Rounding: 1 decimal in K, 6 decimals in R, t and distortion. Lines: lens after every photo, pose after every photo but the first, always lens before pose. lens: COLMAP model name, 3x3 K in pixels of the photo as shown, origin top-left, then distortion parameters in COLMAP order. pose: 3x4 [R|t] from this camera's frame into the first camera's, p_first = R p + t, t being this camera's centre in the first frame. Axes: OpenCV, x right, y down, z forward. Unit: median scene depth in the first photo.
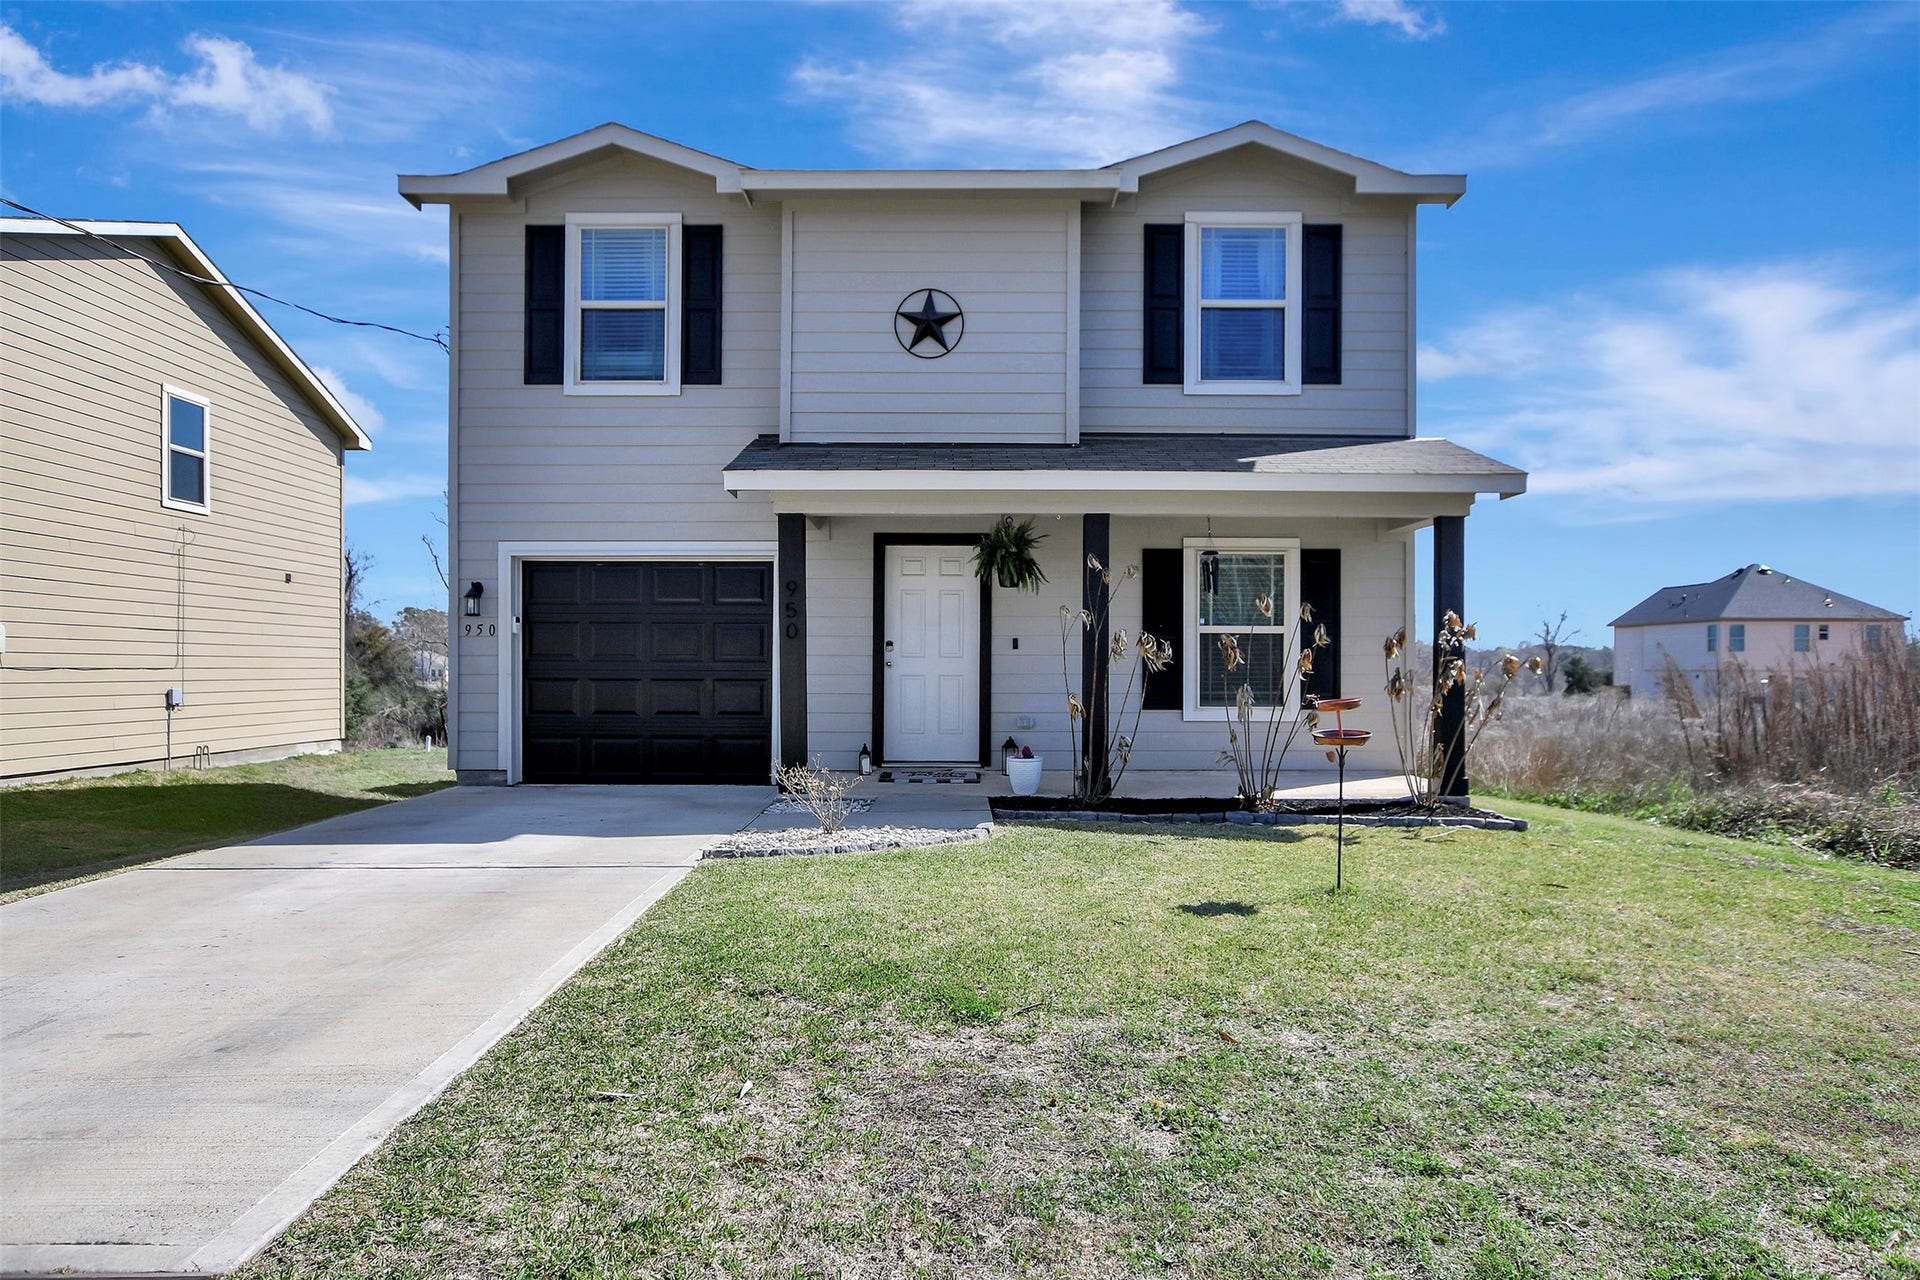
lens RADIAL K [[842.8, 0, 950.2], [0, 842.8, 647.1], [0, 0, 1]] dist [0.002998, 0.000609]
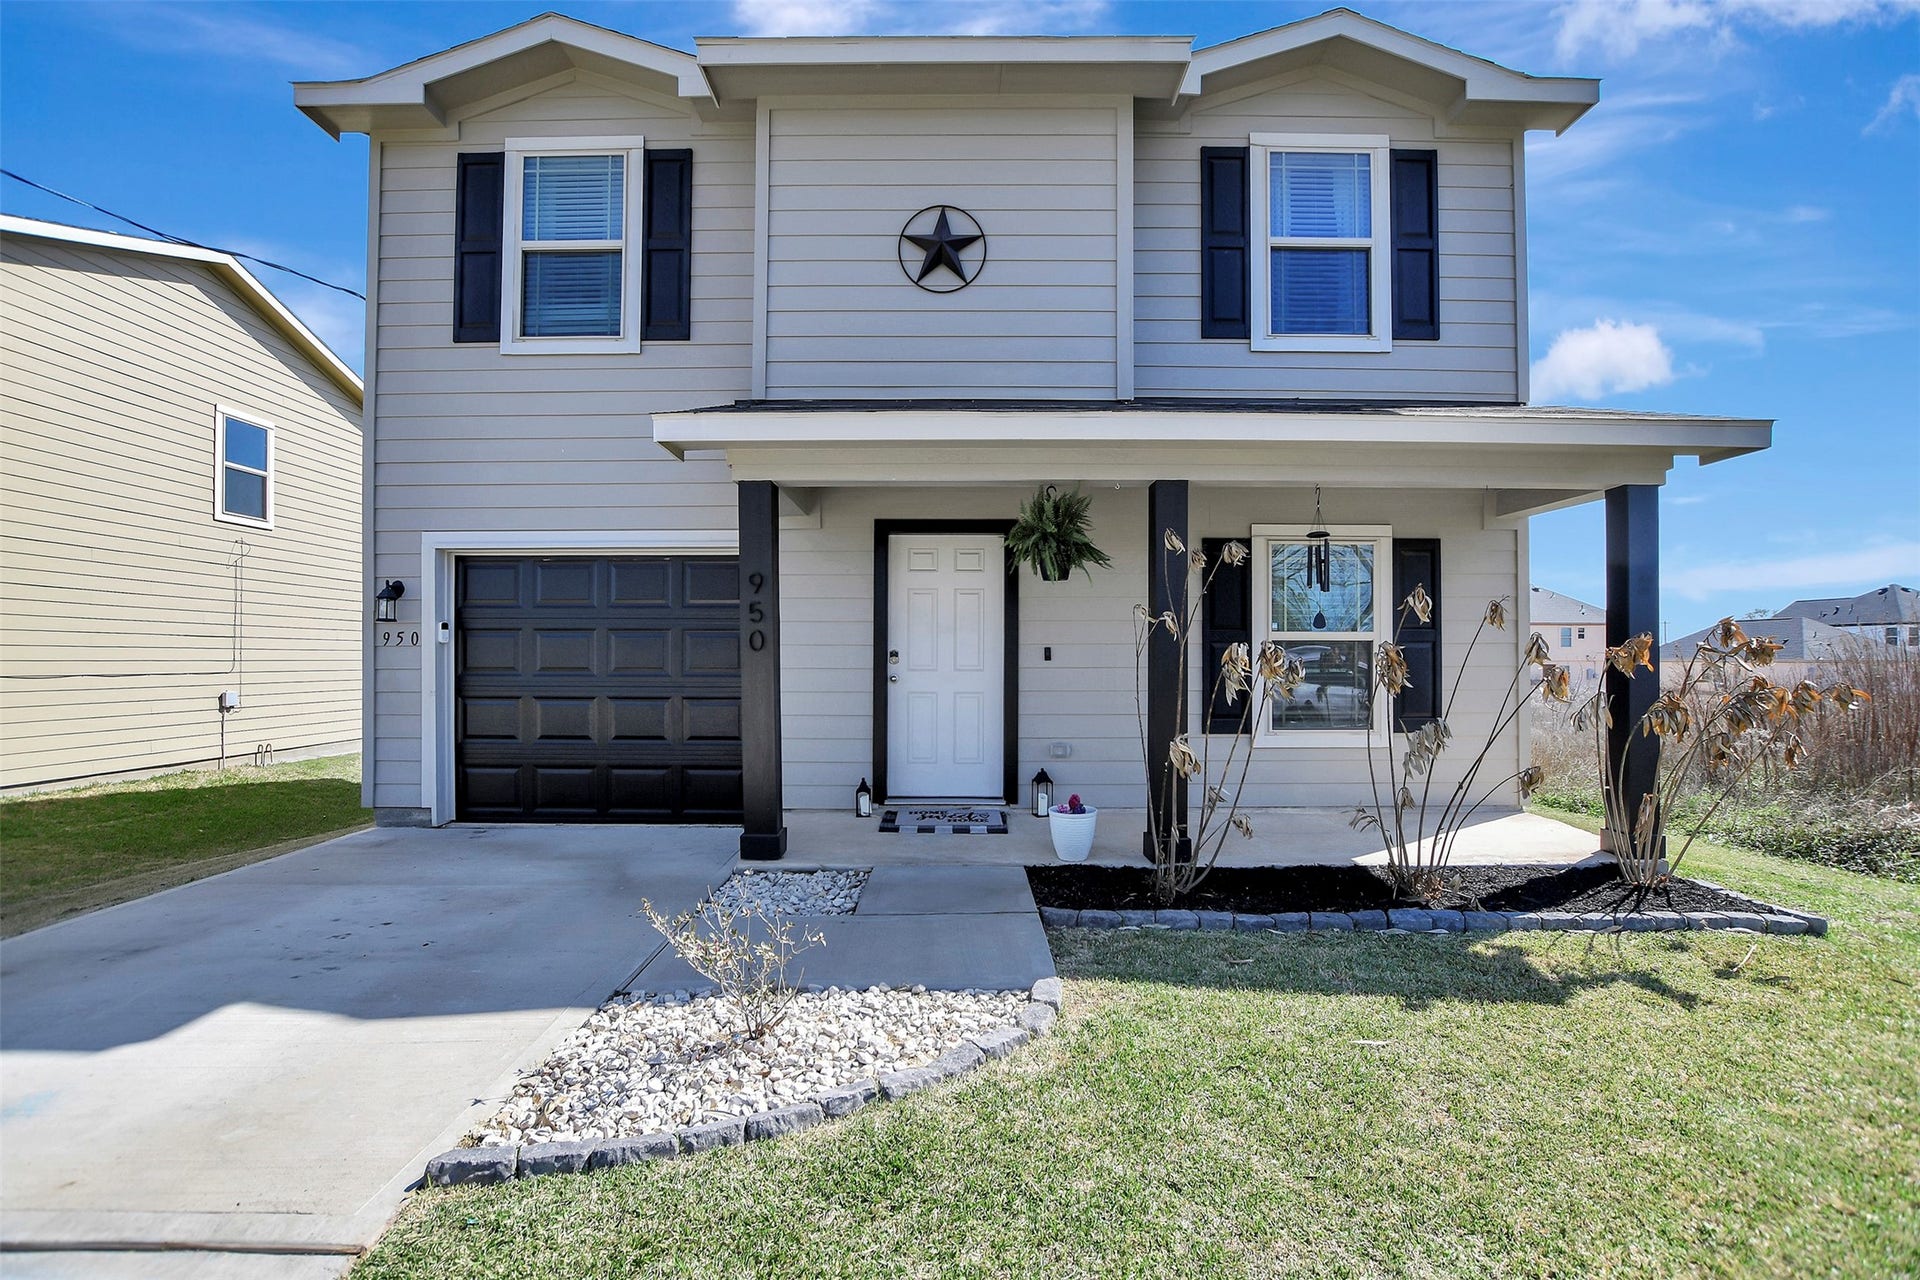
lens RADIAL K [[604.8, 0, 949.0], [0, 604.8, 645.5], [0, 0, 1]] dist [-0.011829, 0.000030]
pose [[0.999976, -0.001767, -0.006663, -0.014797], [0.001774, 0.999998, 0.001001, -0.013219], [0.006661, -0.001013, 0.999977, 0.413784]]
